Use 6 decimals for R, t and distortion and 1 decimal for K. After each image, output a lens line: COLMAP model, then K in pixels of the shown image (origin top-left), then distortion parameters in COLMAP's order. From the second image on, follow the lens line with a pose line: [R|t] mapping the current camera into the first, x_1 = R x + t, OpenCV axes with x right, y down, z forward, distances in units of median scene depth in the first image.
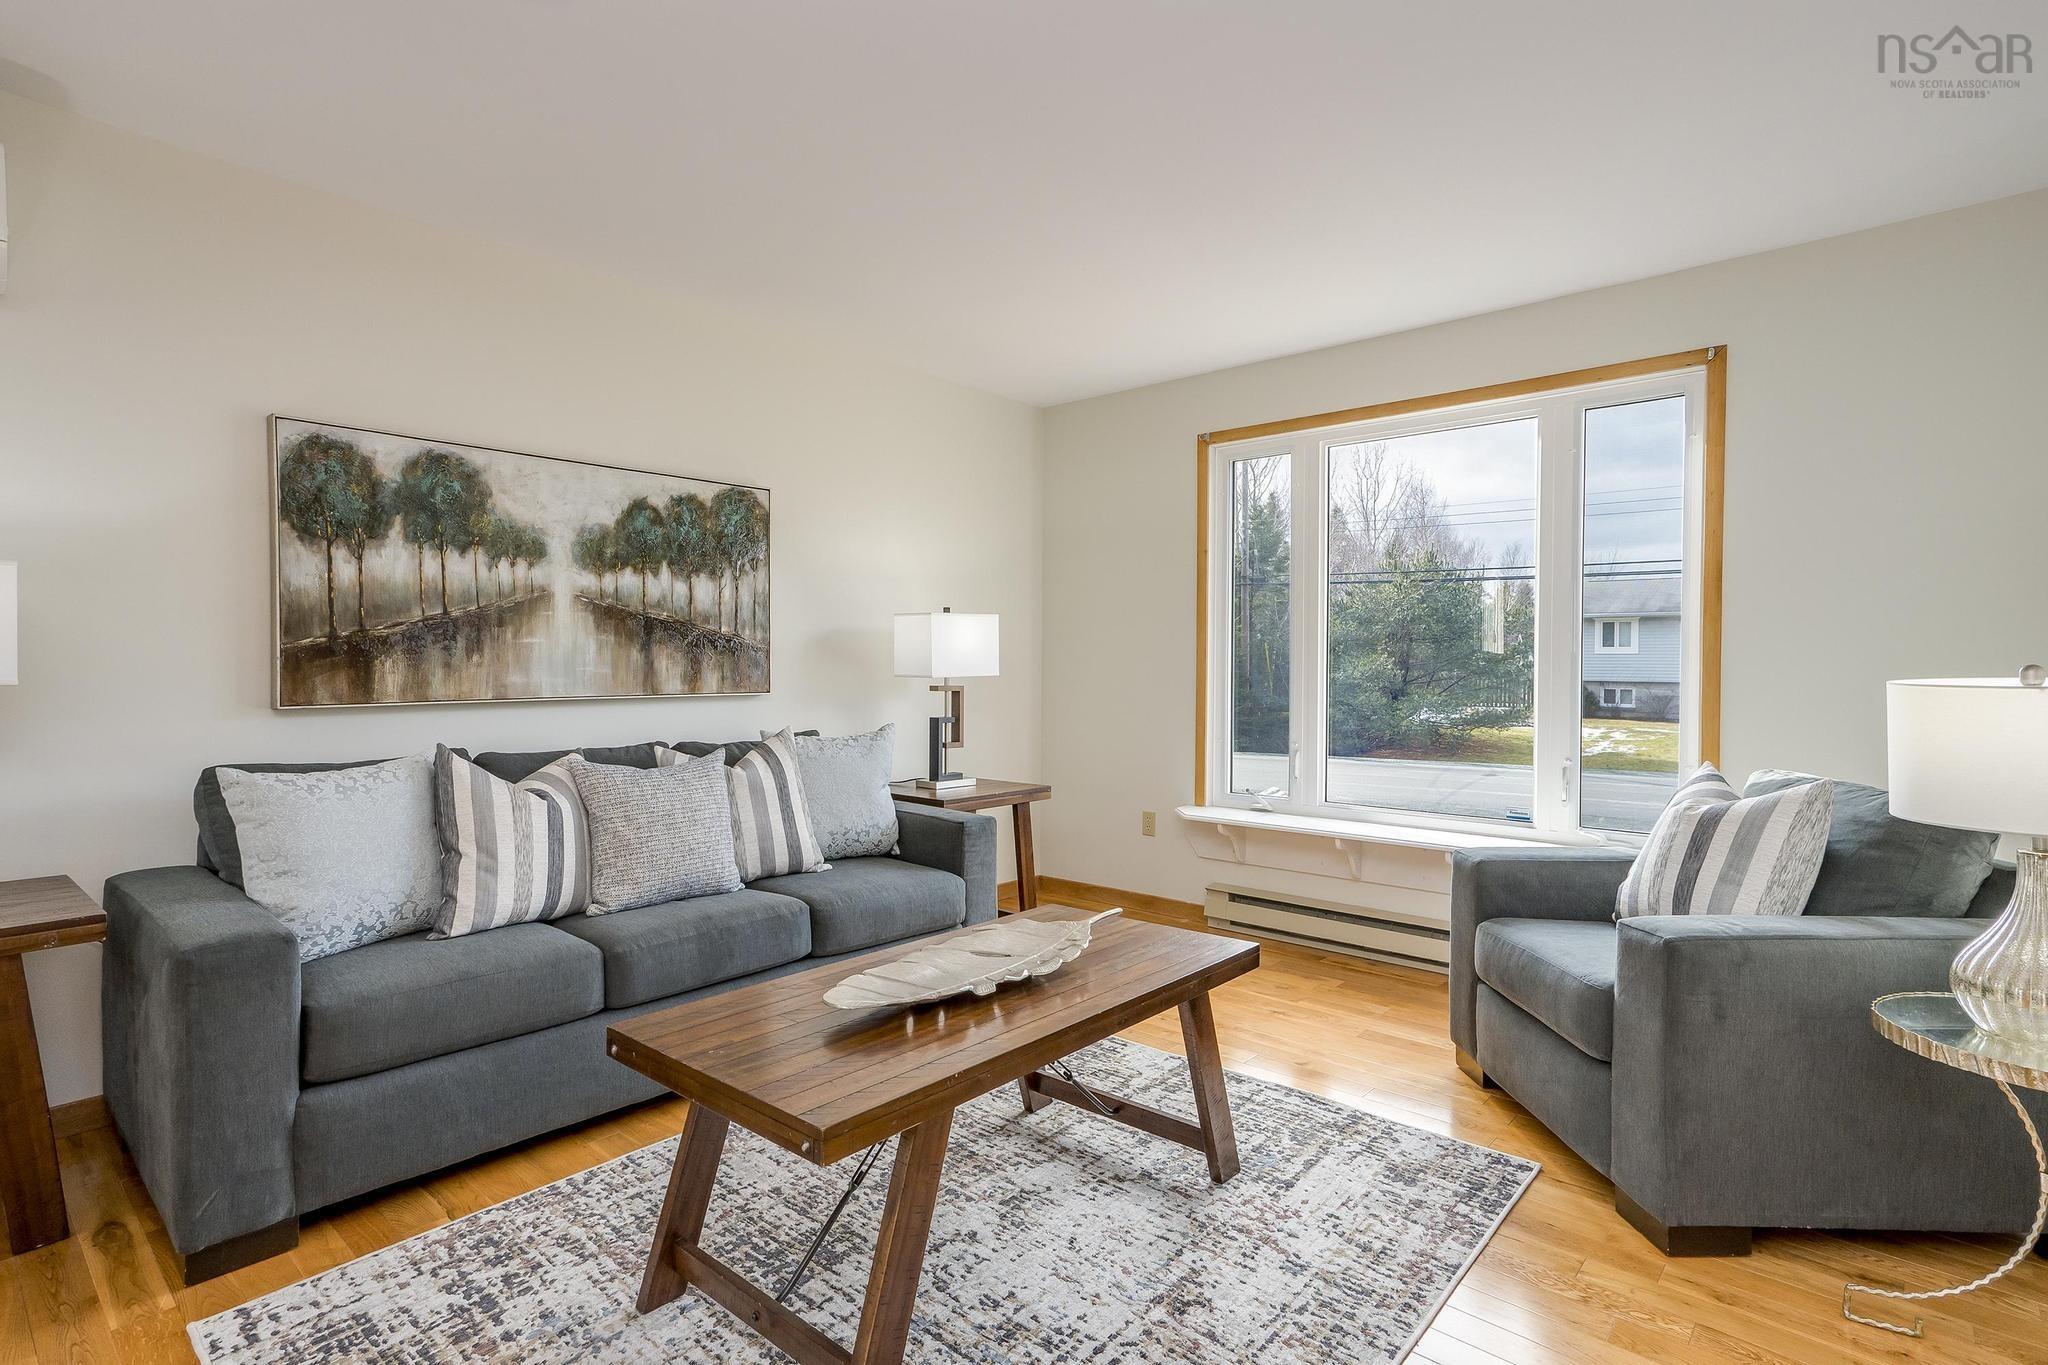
lens RADIAL K [[1009.4, 0, 1027.3], [0, 1009.4, 668.1], [0, 0, 1]] dist [0.003496, 0.001633]
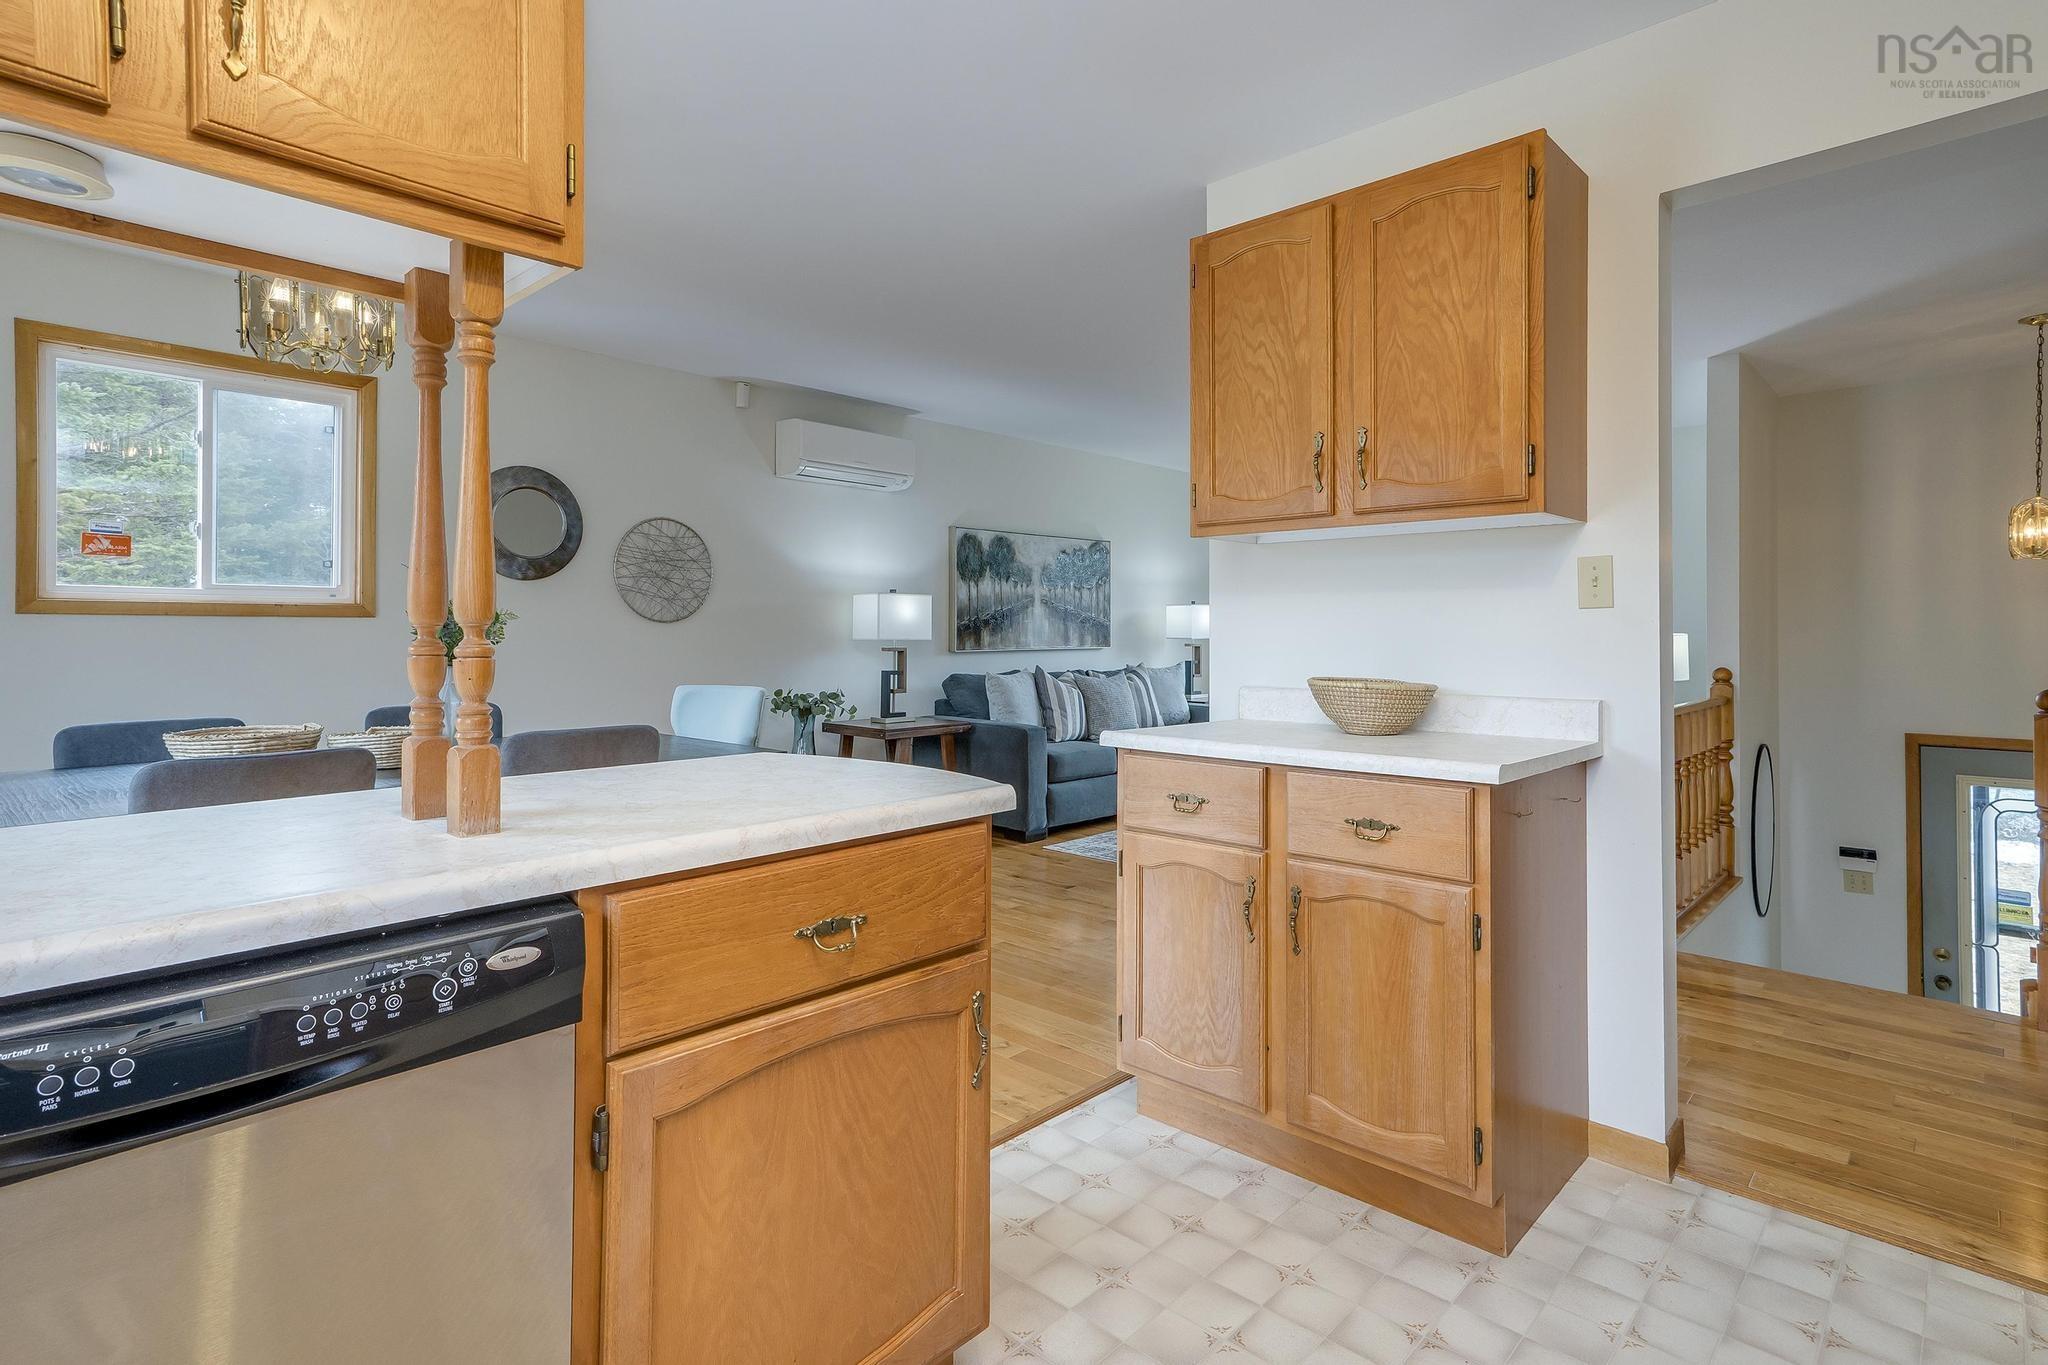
lens RADIAL K [[1045.9, 0, 1016.8], [0, 1045.9, 637.2], [0, 0, 1]] dist [0.001405, 0.000412]
pose [[0.999254, -0.004127, -0.038386, -0.440215], [0.004143, 0.999991, 0.000334, 0.005819], [0.038384, -0.000493, 0.999263, -1.216529]]
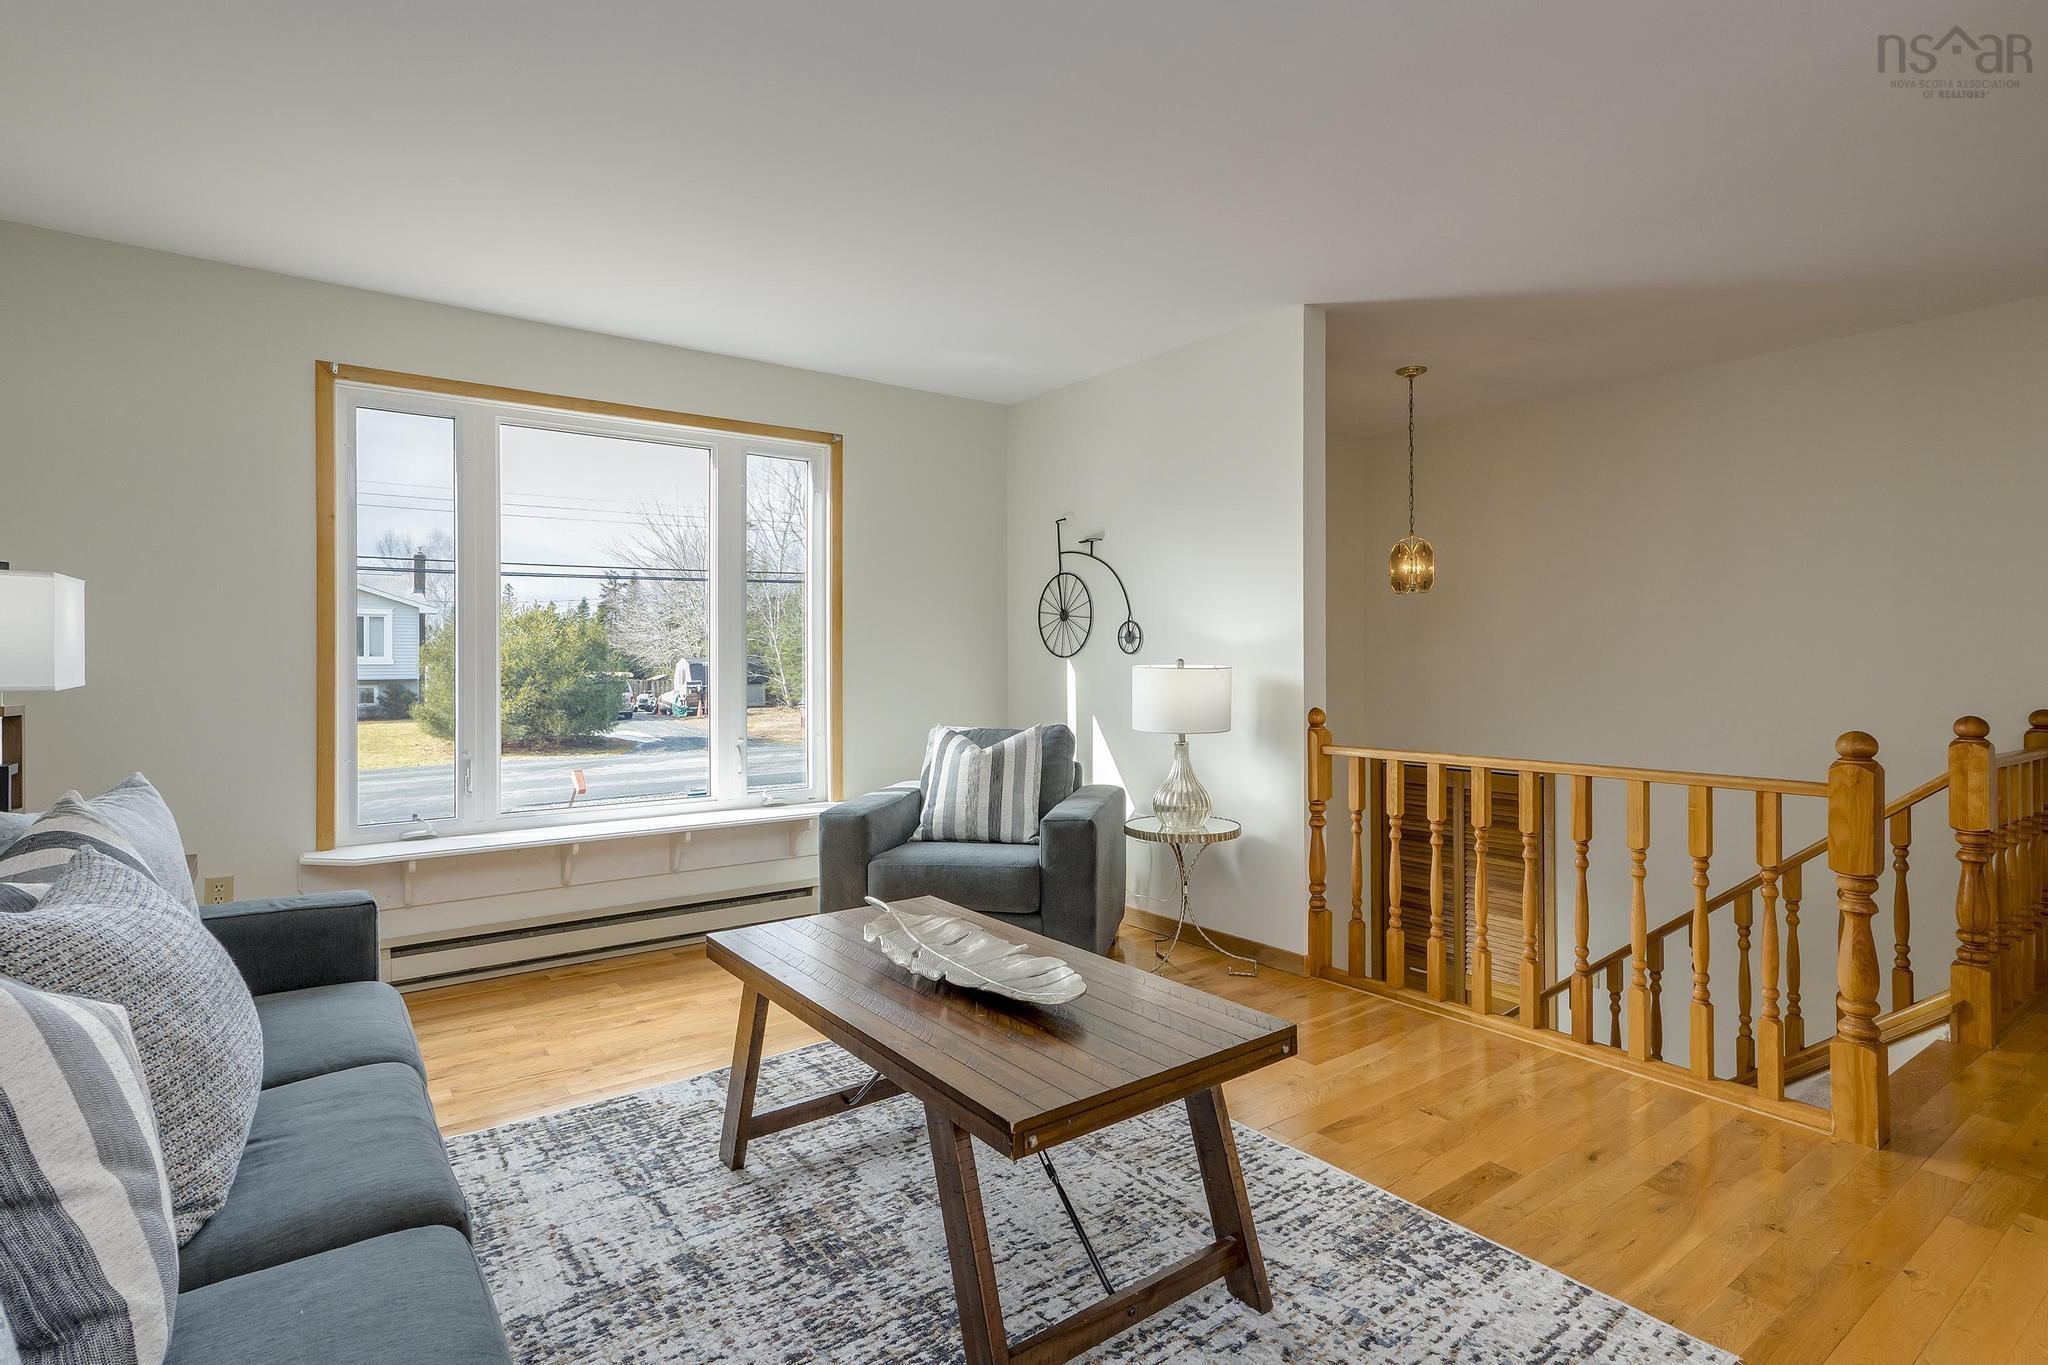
lens RADIAL K [[1009.4, 0, 1027.3], [0, 1009.4, 668.1], [0, 0, 1]] dist [0.003496, 0.001633]
pose [[0.211739, -0.010579, 0.977269, -0.666971], [0.010295, 0.999910, 0.008593, -0.002281], [-0.977272, 0.008242, 0.211829, 0.469017]]
